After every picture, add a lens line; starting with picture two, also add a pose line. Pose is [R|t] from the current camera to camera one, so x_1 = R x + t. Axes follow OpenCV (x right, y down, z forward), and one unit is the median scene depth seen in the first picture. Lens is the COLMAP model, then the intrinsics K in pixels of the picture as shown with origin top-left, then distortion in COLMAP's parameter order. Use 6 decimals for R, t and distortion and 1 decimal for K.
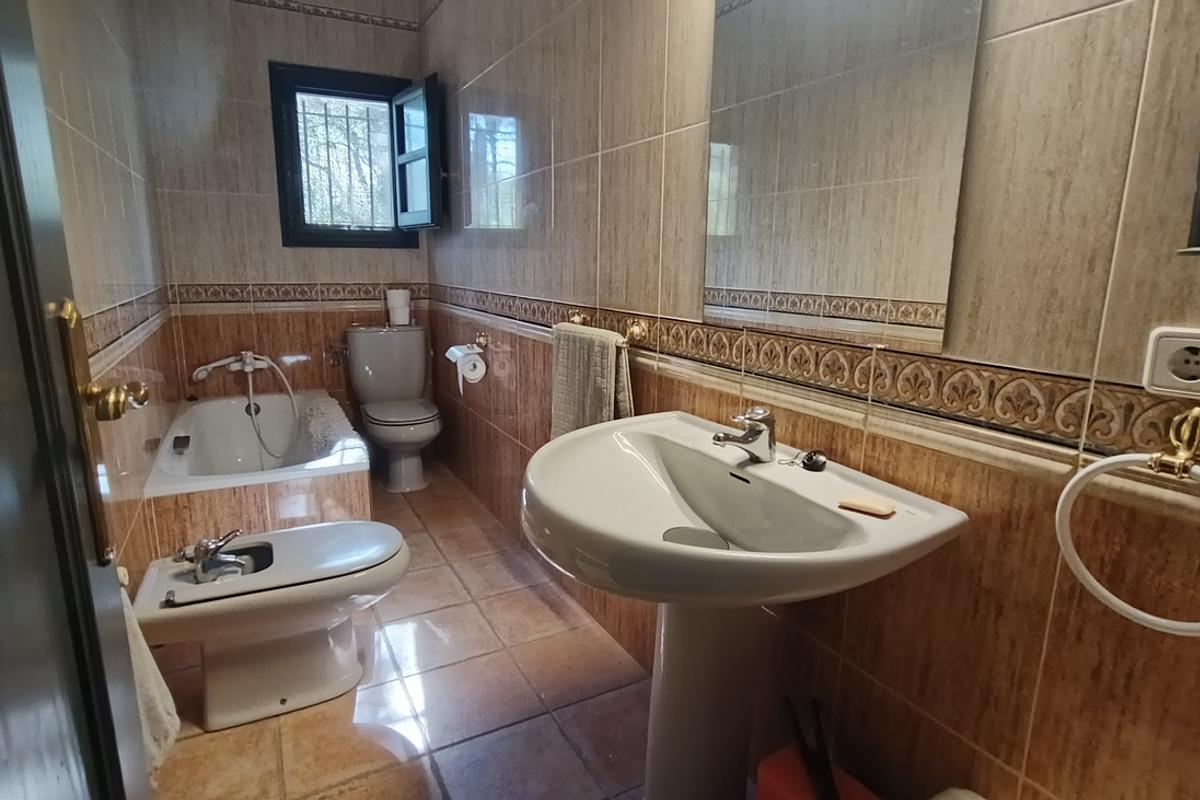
lens RADIAL K [[644.0, 0, 581.7], [0, 644.0, 399.8], [0, 0, 1]] dist [-0.035228, 0.021761]
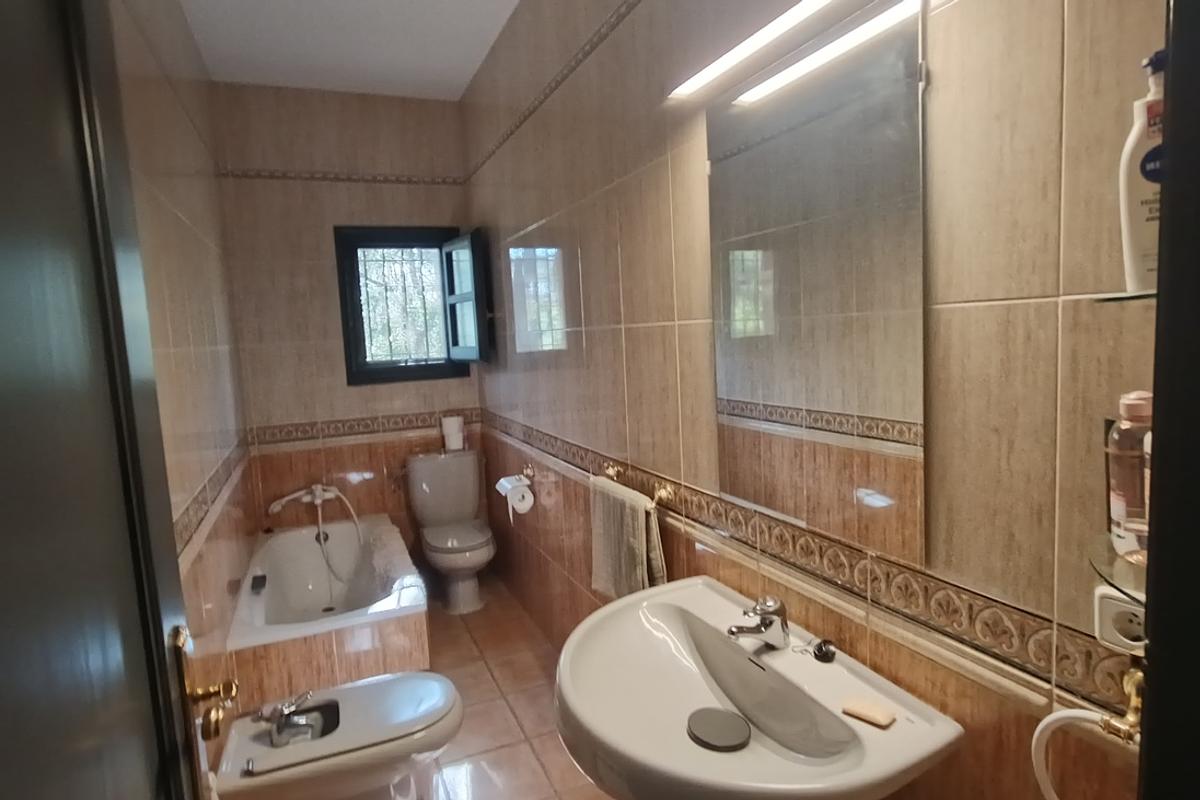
lens RADIAL K [[644.0, 0, 581.7], [0, 644.0, 399.8], [0, 0, 1]] dist [-0.035228, 0.021761]
pose [[0.994605, -0.053487, -0.088879, 0.044375], [0.043906, 0.993347, -0.106464, -0.129742], [0.093982, 0.101988, 0.990336, -0.077642]]
